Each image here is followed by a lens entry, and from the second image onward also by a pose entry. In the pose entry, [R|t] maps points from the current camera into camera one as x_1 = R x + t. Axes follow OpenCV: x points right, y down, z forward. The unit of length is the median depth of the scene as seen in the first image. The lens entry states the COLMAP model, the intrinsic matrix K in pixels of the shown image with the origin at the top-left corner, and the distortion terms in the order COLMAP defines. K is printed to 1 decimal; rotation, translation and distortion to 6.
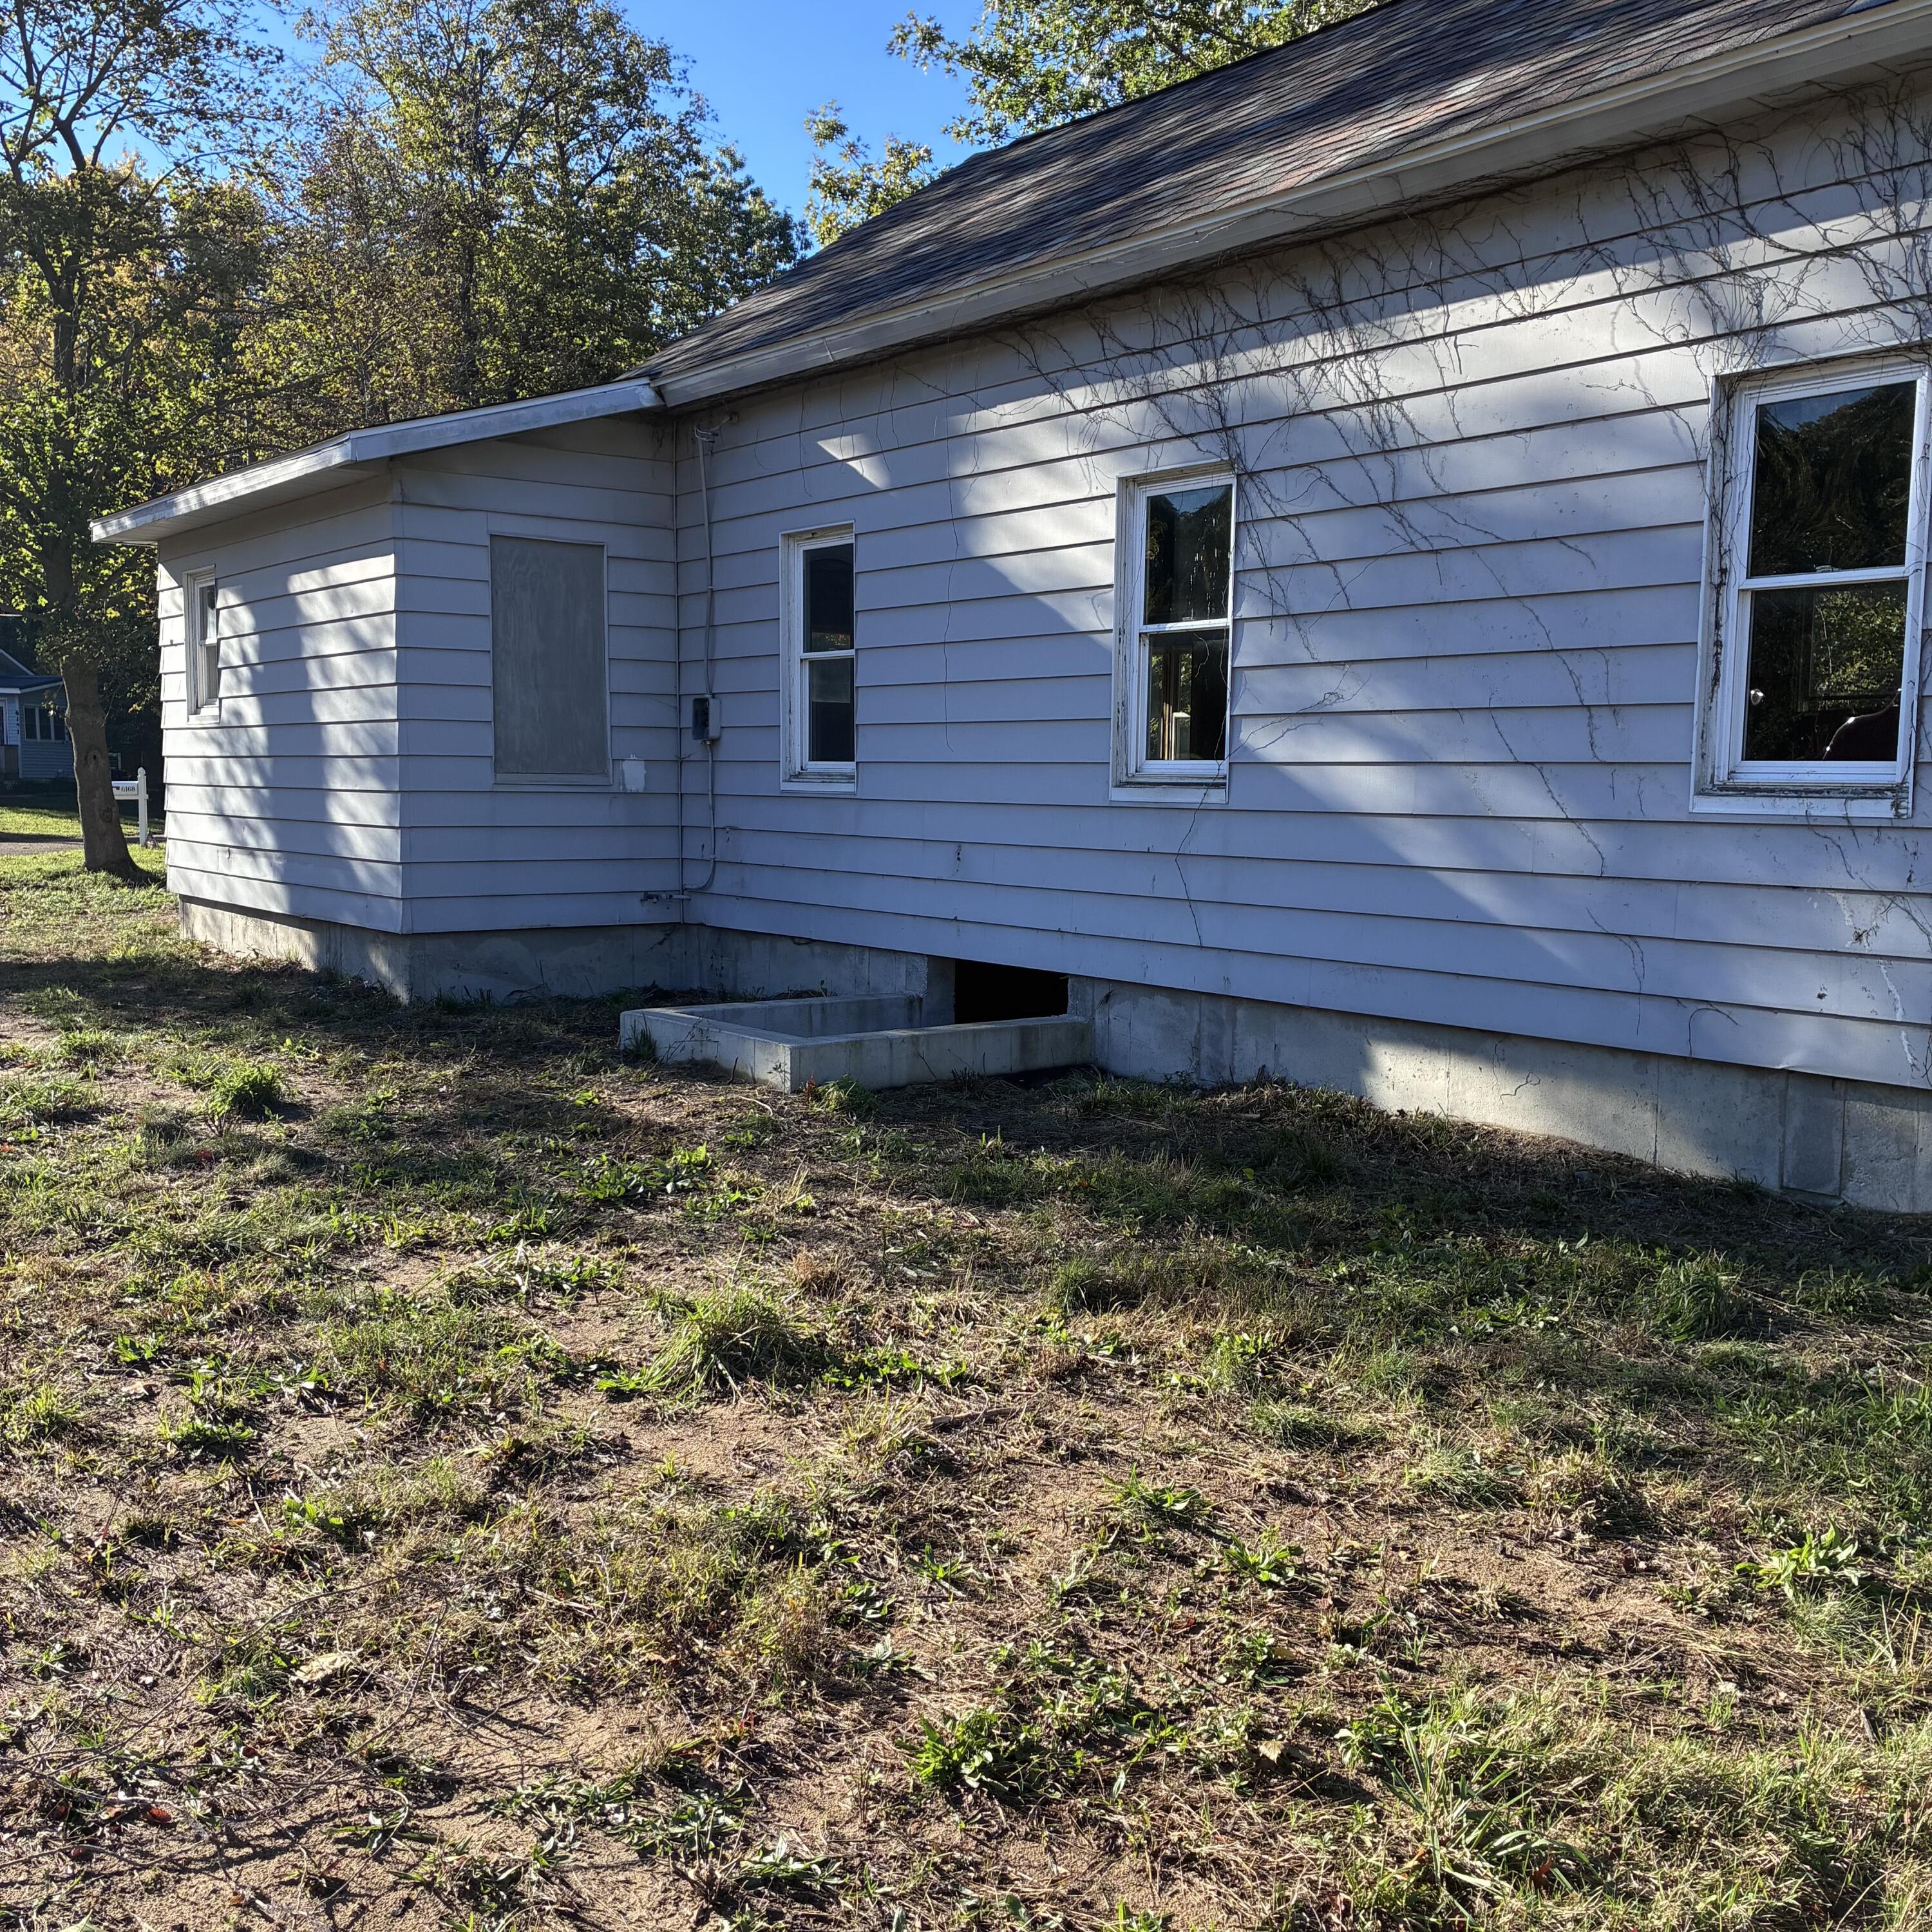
lens RADIAL K [[1945.7, 0, 960.7], [0, 1945.7, 977.5], [0, 0, 1]] dist [0.020096, 0.000000]
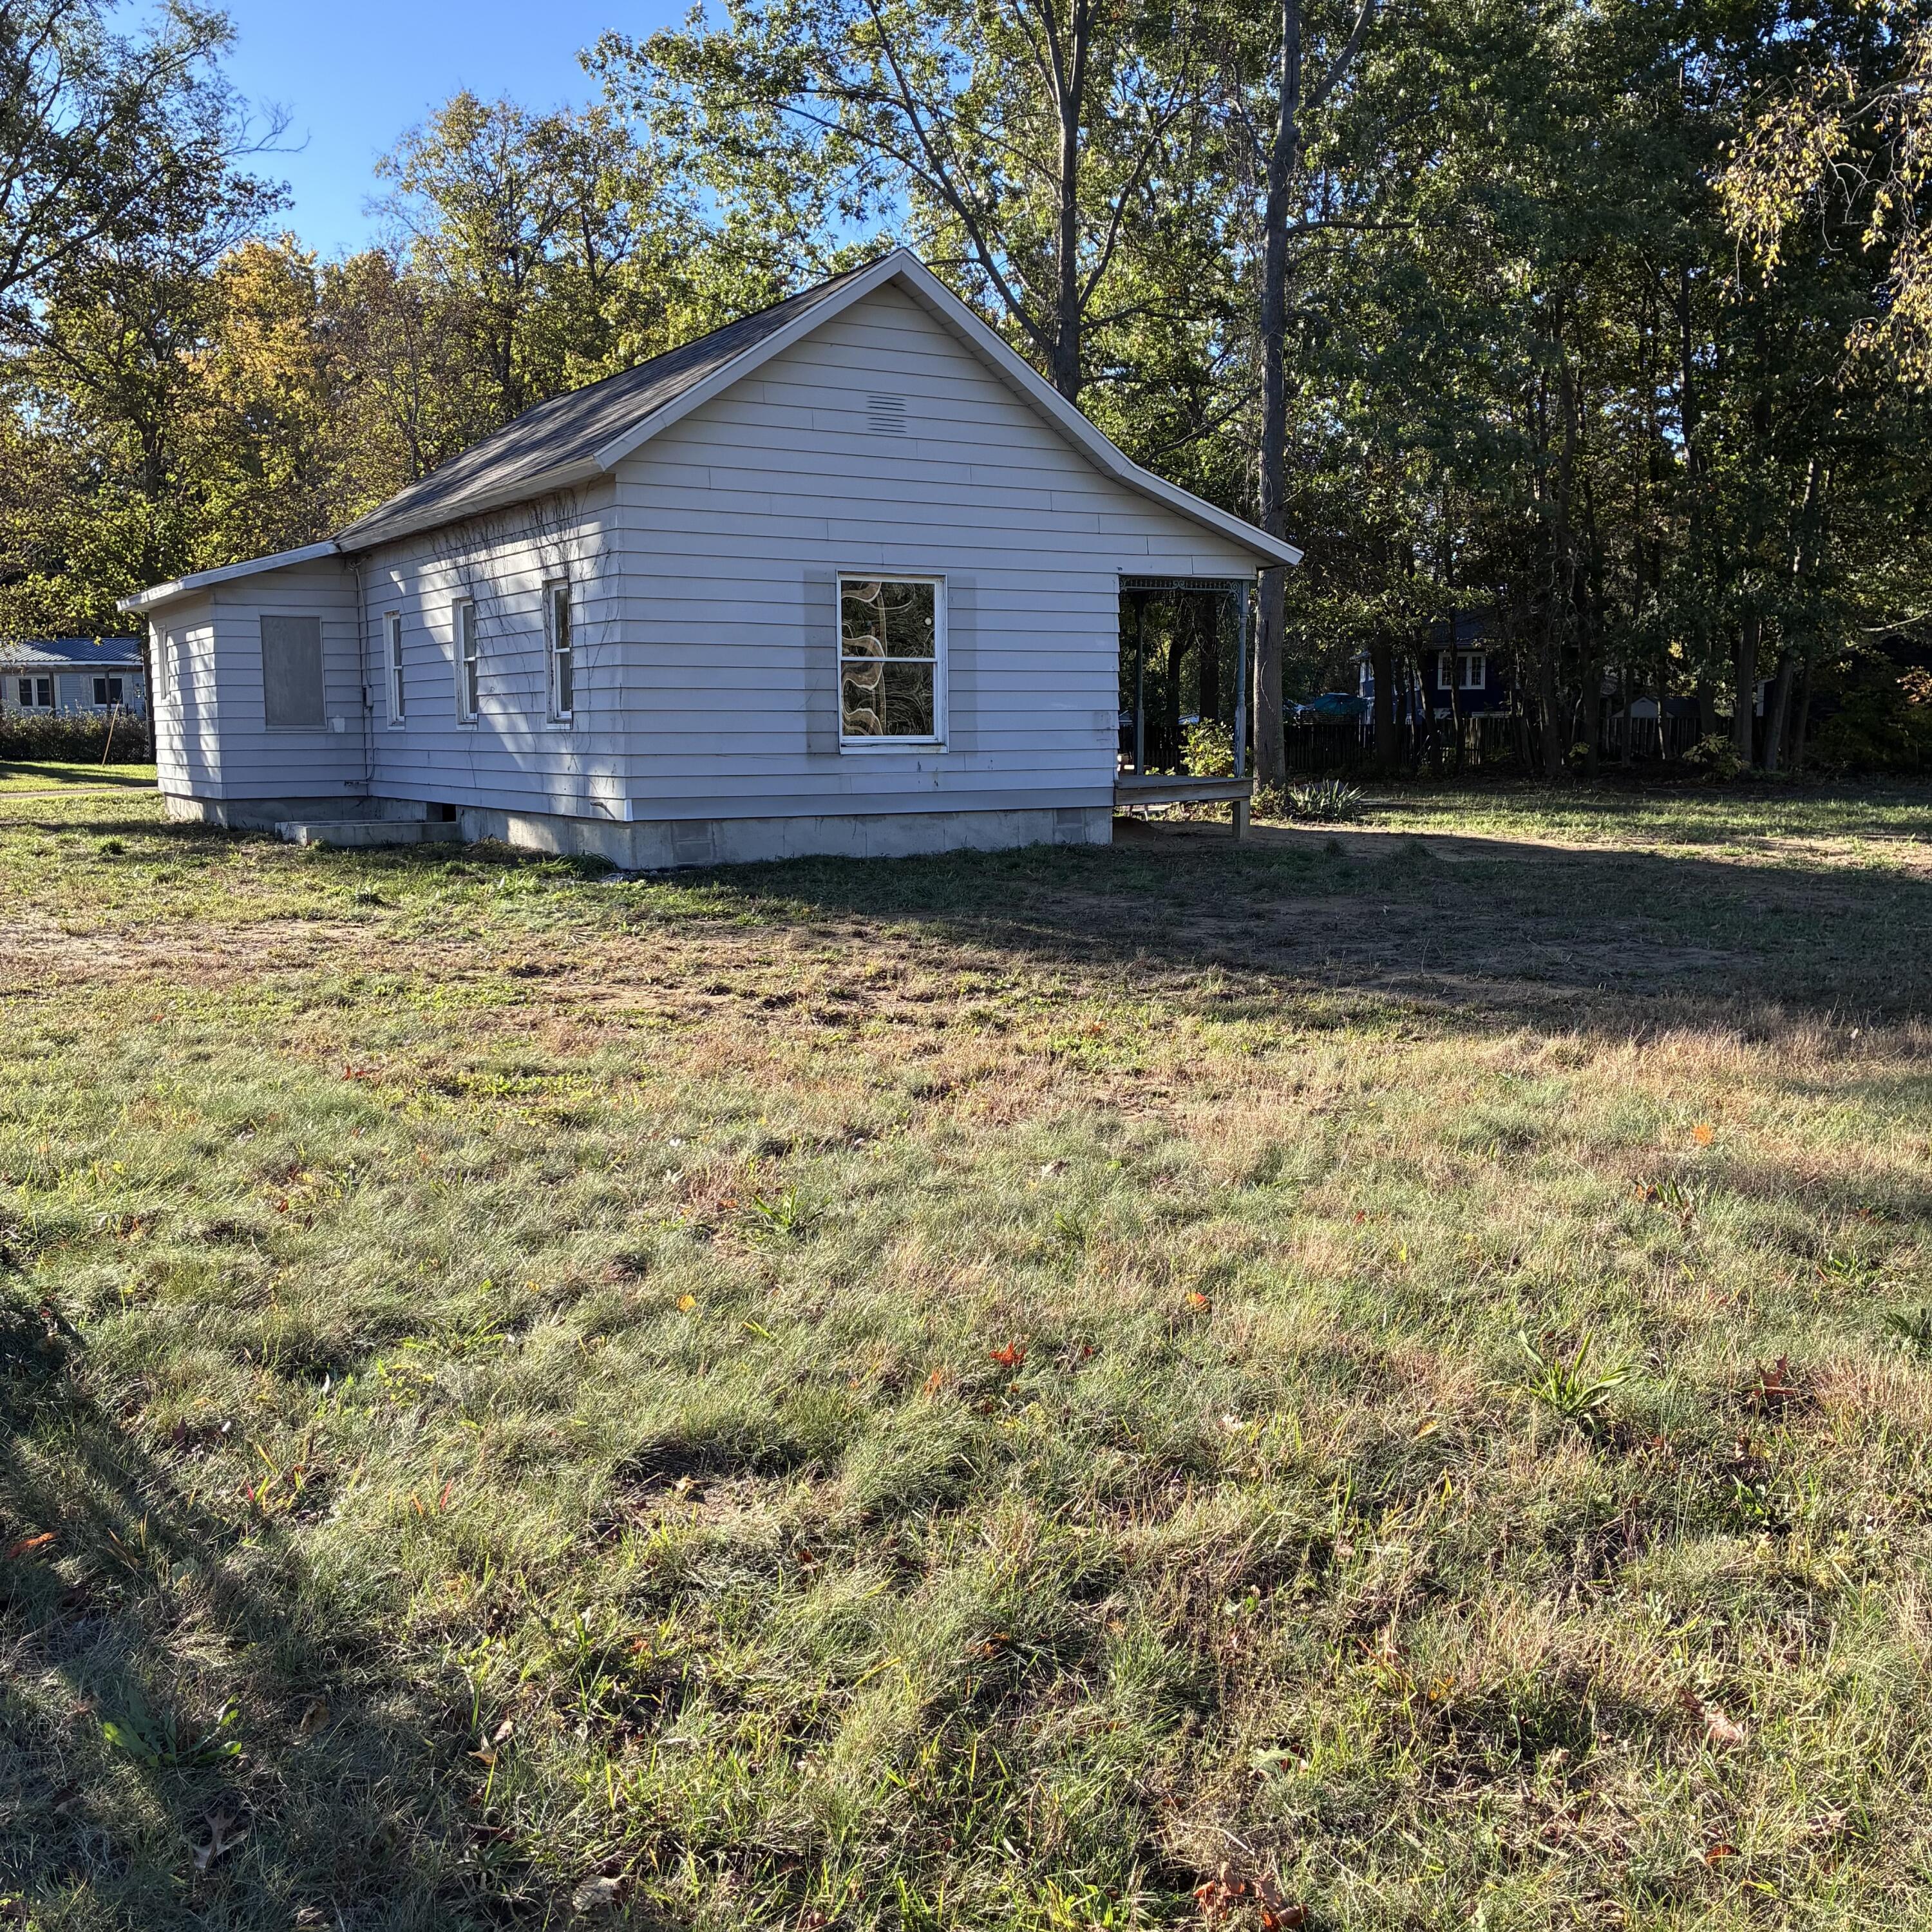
lens RADIAL K [[1945.7, 0, 969.7], [0, 1945.7, 963.1], [0, 0, 1]] dist [0.020096, 0.000000]
pose [[0.993702, -0.007410, -0.111811, 0.777737], [0.009382, 0.999809, 0.017119, 0.129867], [0.111663, -0.018060, 0.993582, -1.071468]]
